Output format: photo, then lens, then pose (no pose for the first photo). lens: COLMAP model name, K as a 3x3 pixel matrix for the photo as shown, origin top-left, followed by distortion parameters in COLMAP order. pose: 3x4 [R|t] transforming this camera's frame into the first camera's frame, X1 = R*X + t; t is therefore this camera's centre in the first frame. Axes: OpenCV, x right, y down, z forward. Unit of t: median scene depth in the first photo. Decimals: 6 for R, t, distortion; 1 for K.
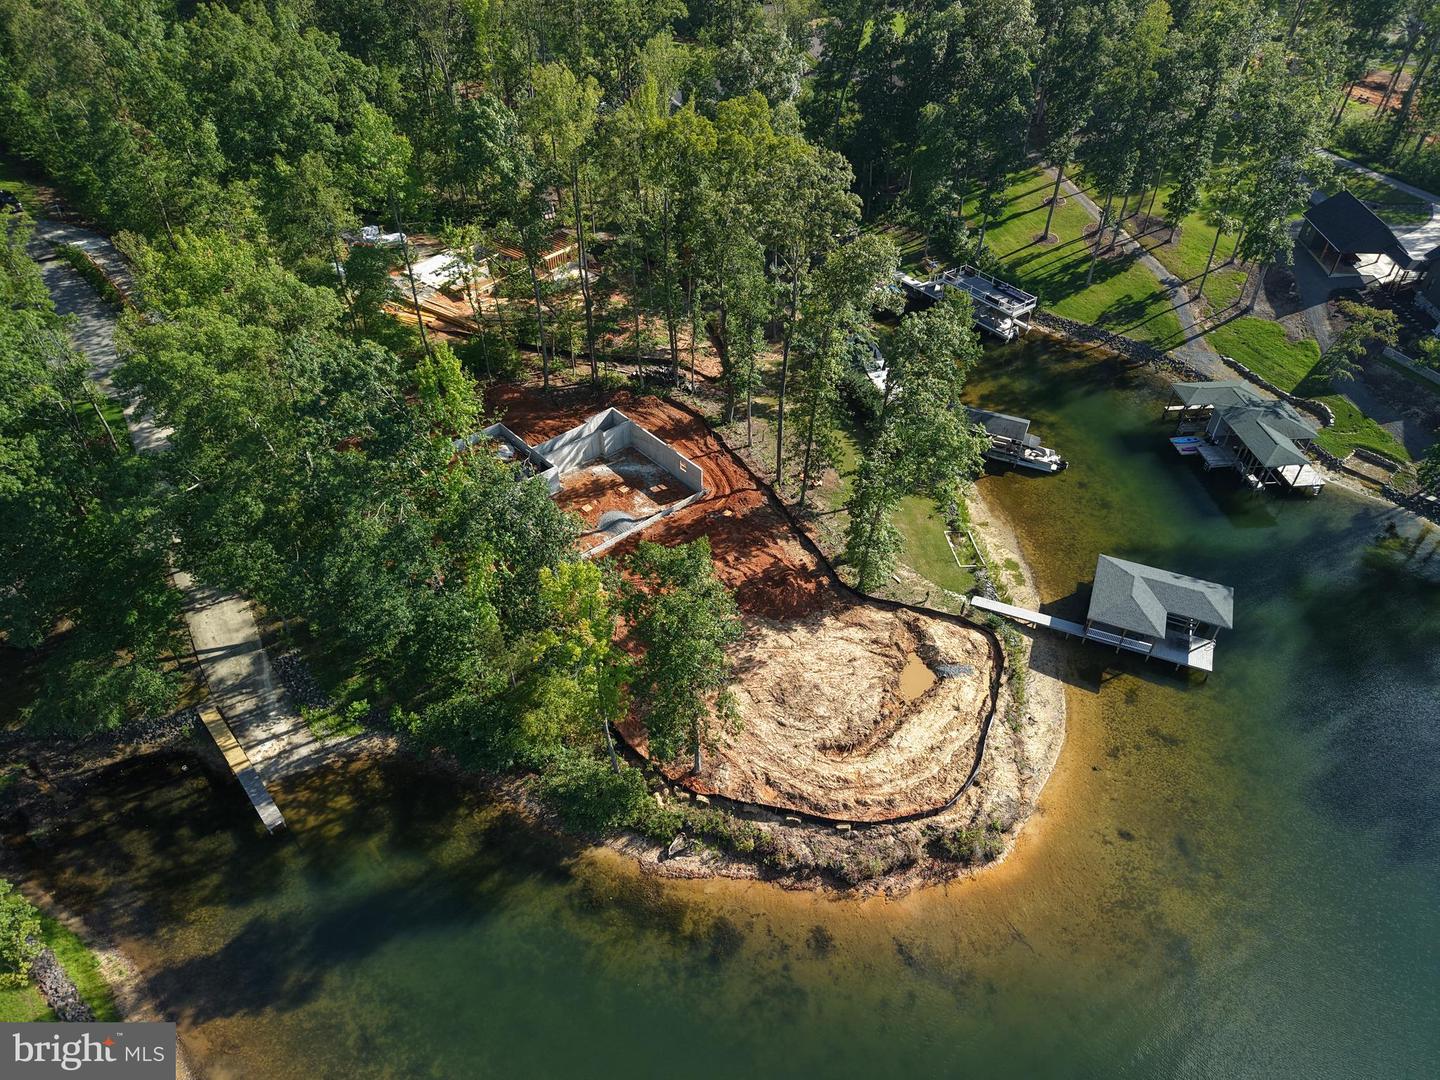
lens RADIAL K [[1000.6, 0, 720.0], [0, 1000.6, 540.0], [0, 0, 1]] dist [0.004502, 0.001096]
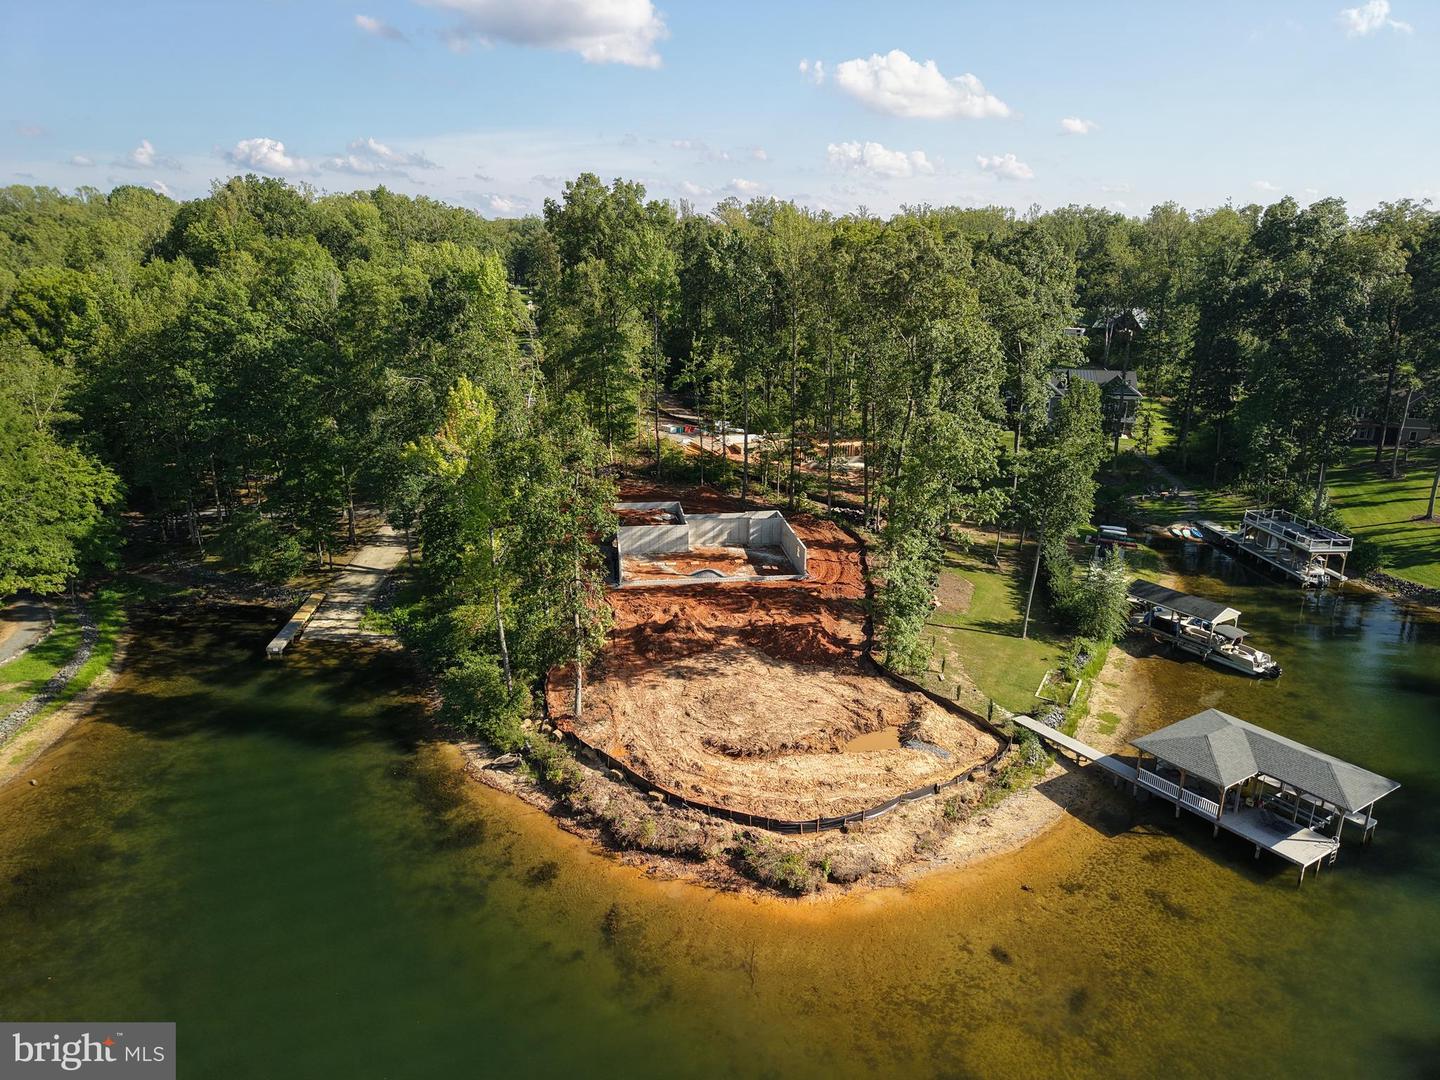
lens RADIAL K [[1015.9, 0, 720.0], [0, 1015.9, 540.0], [0, 0, 1]] dist [-0.006250, -0.001979]
pose [[0.809644, 0.143525, -0.569101, 0.582060], [-0.382366, 0.864620, -0.325928, 0.337839], [0.445277, 0.481491, 0.754914, 0.267684]]
